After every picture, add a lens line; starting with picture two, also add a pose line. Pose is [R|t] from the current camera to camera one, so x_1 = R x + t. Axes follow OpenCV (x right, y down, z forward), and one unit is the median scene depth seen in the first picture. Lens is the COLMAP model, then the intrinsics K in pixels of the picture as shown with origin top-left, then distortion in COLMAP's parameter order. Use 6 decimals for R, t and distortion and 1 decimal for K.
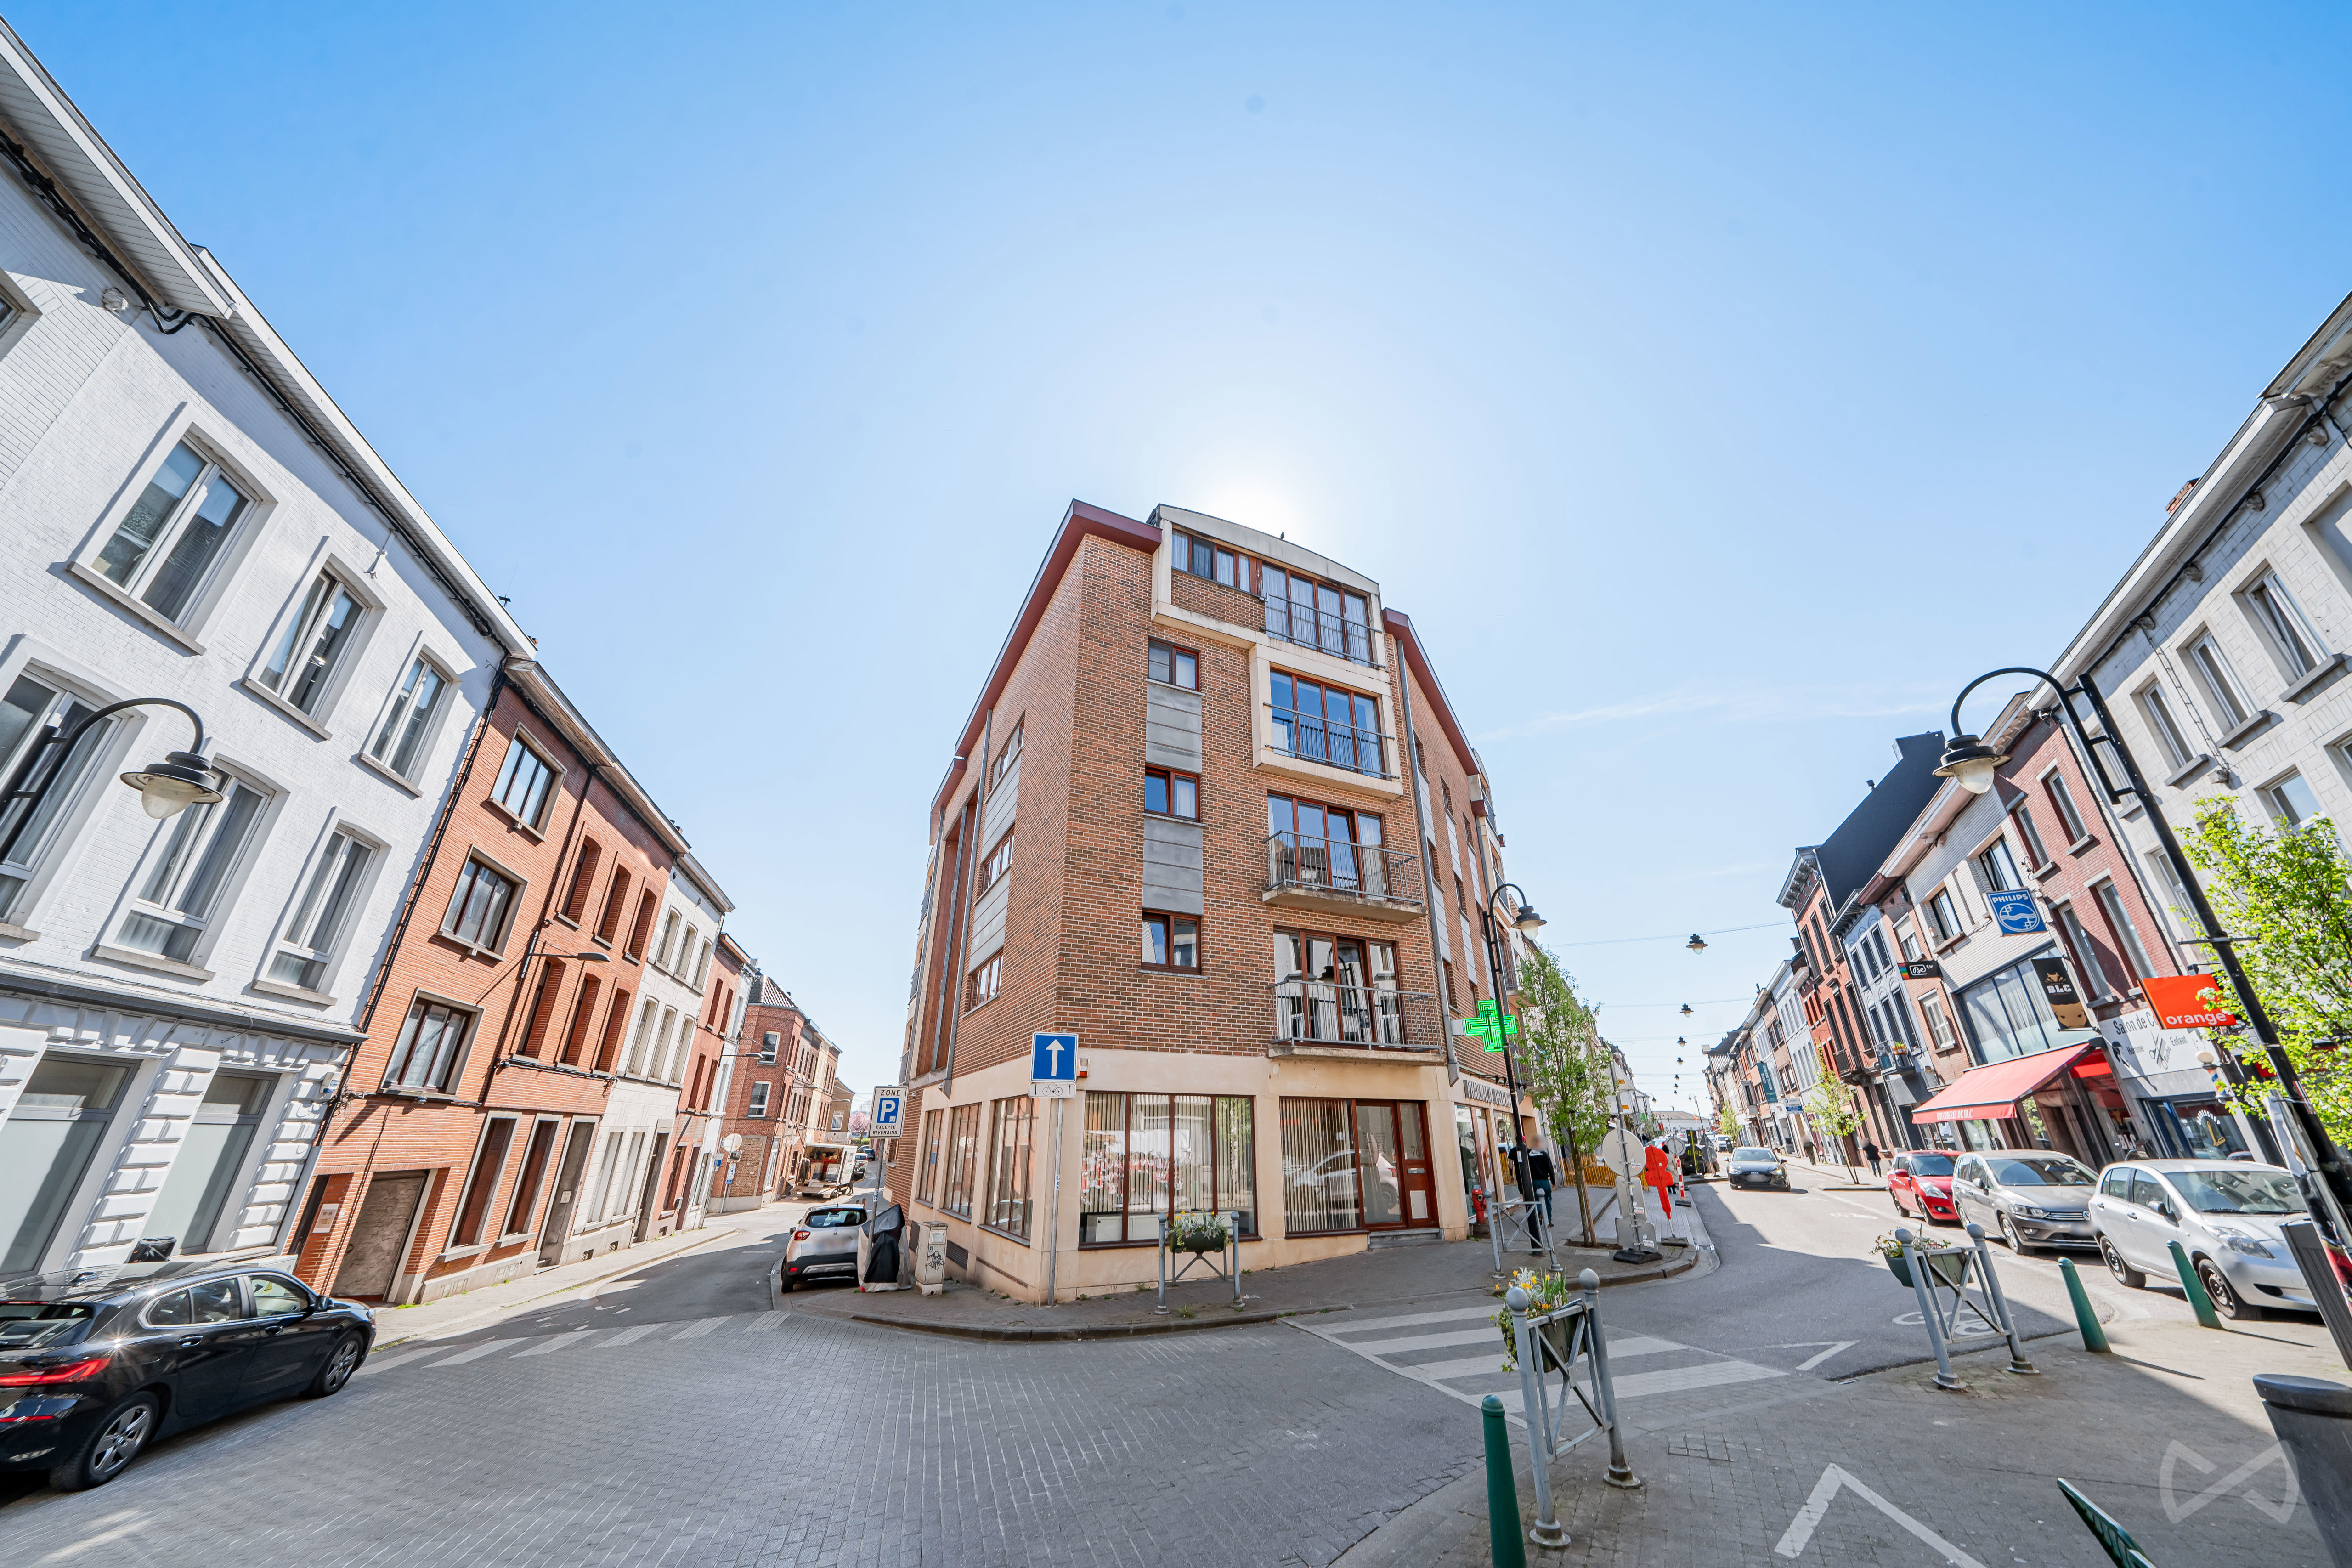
lens RADIAL K [[795.1, 0, 1185.6], [0, 795.1, 787.2], [0, 0, 1]] dist [-0.002065, -0.000060]
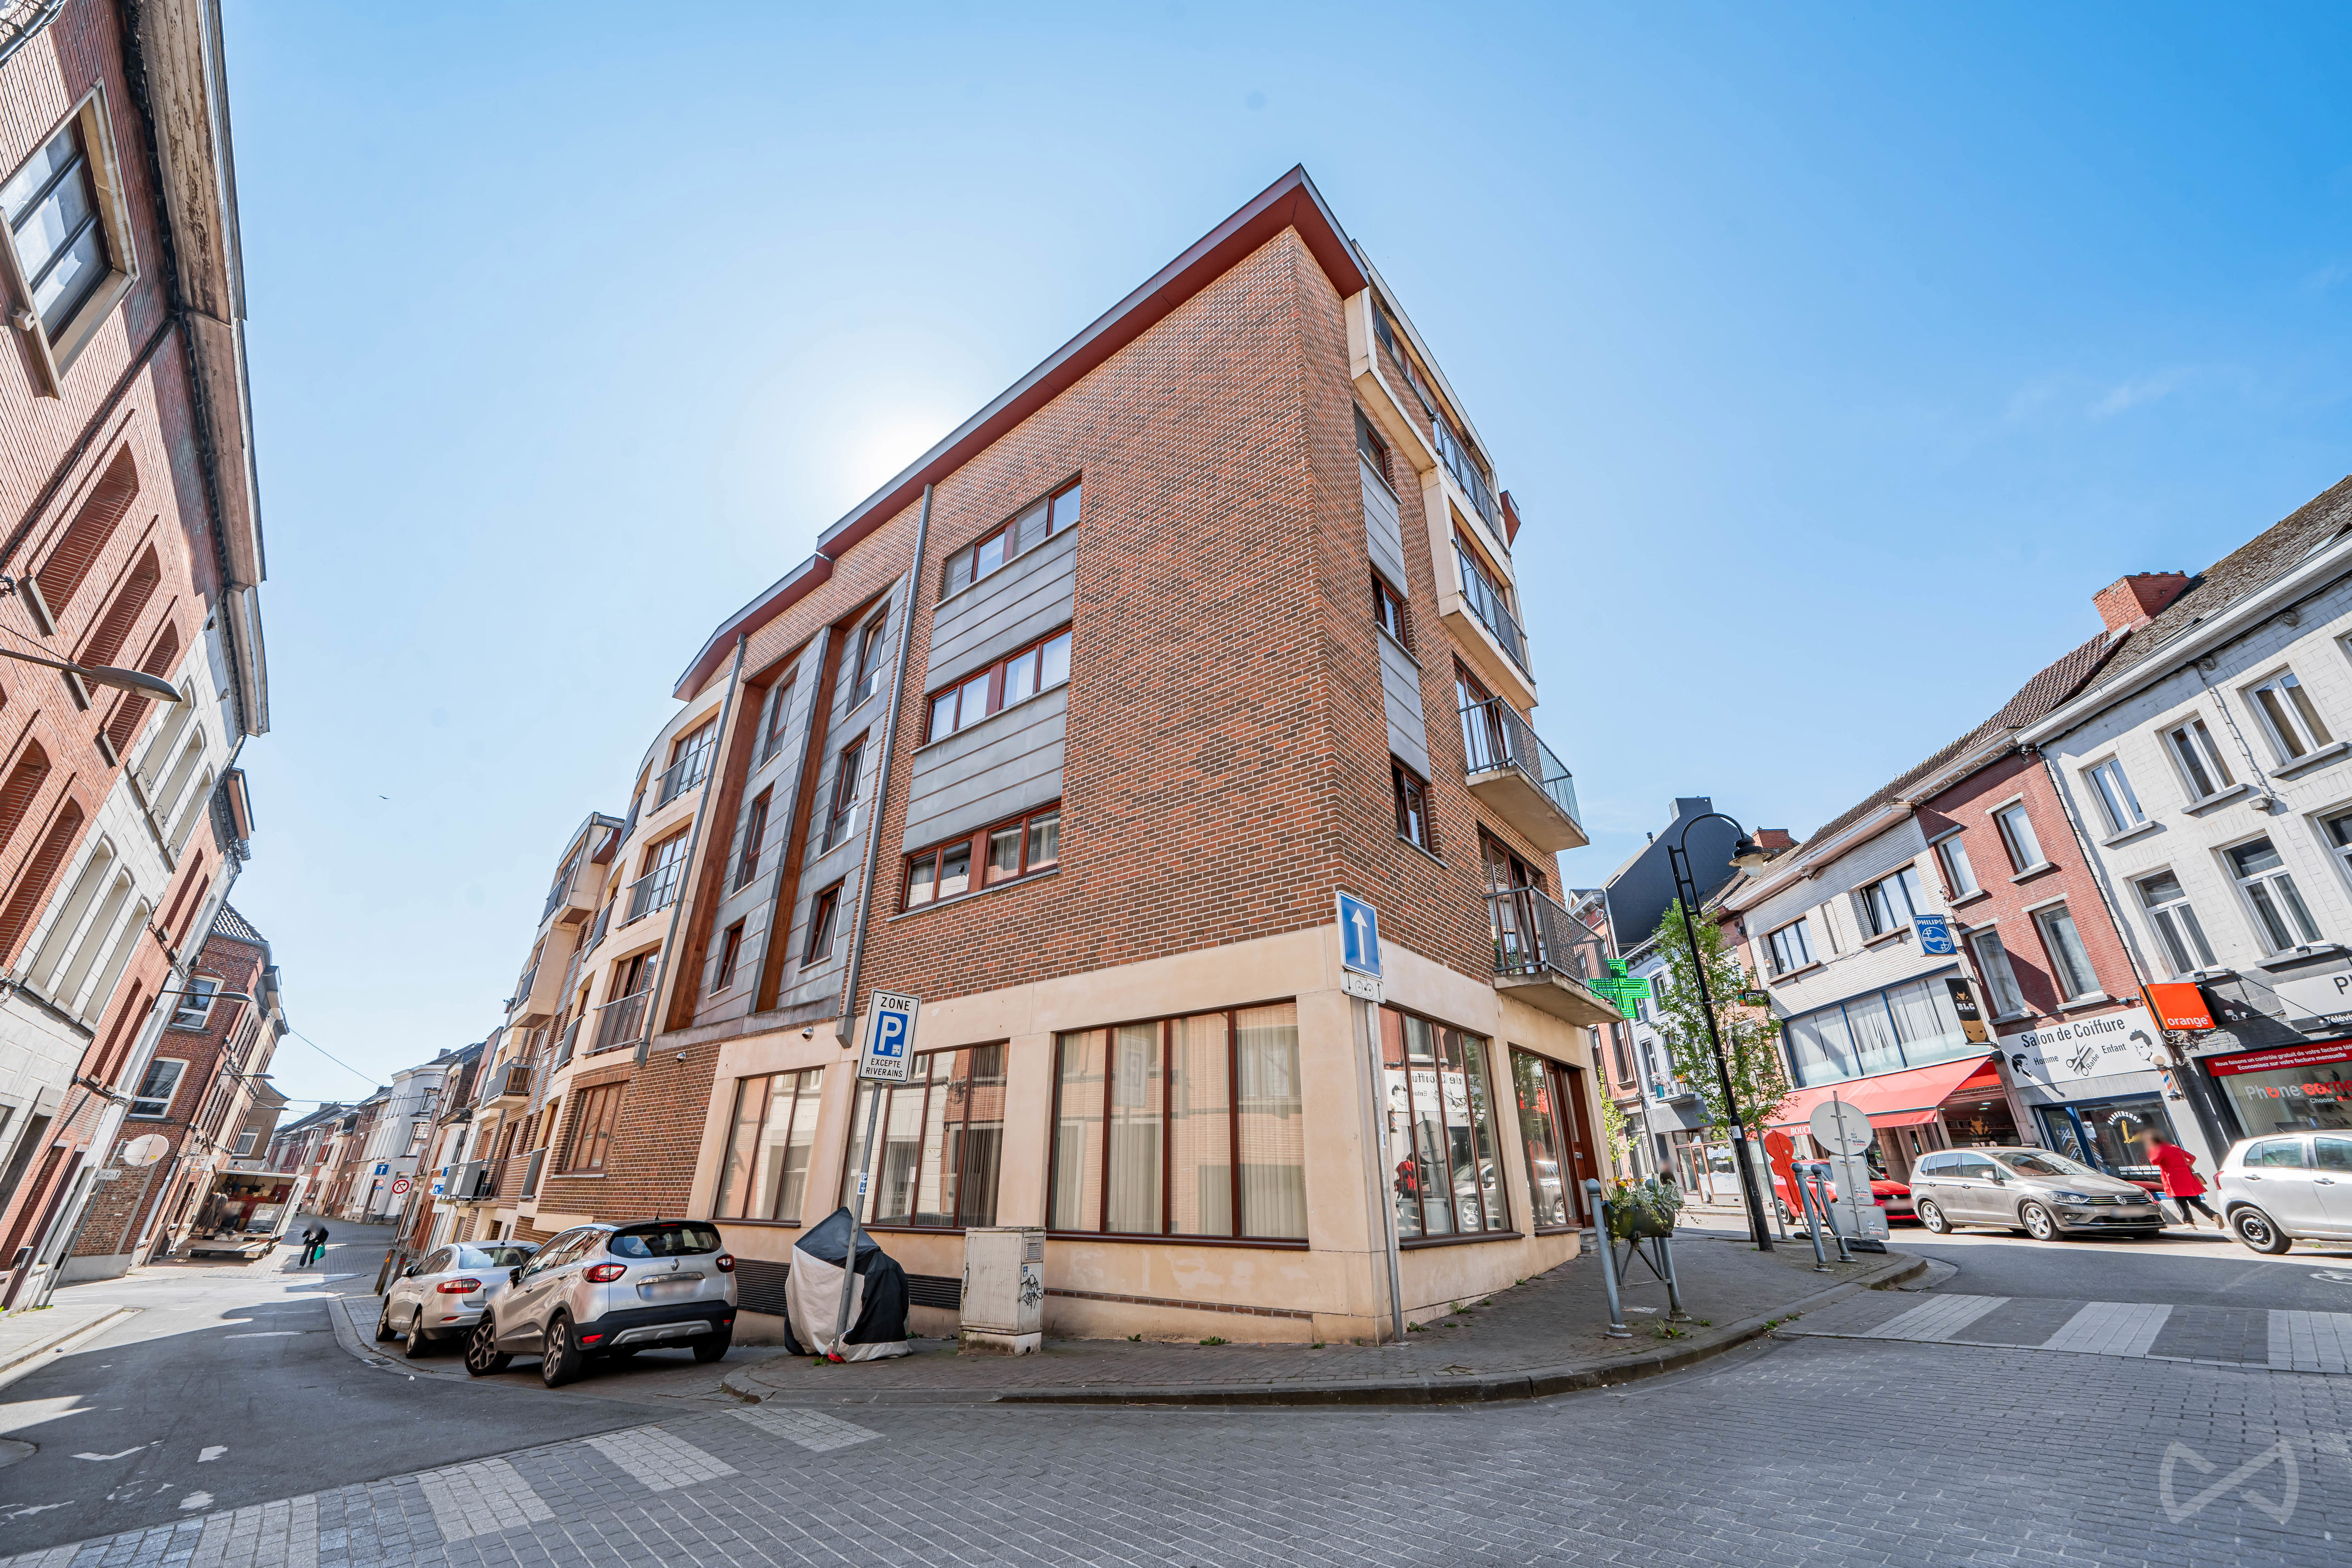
lens RADIAL K [[887.3, 0, 1176.0], [0, 887.3, 784.0], [0, 0, 1]] dist [-0.001518, -0.000150]
pose [[0.904623, 0.178496, 0.387036, -0.399593], [-0.173362, 0.983666, -0.048455, 0.196739], [-0.389363, -0.023264, 0.920790, 0.302262]]
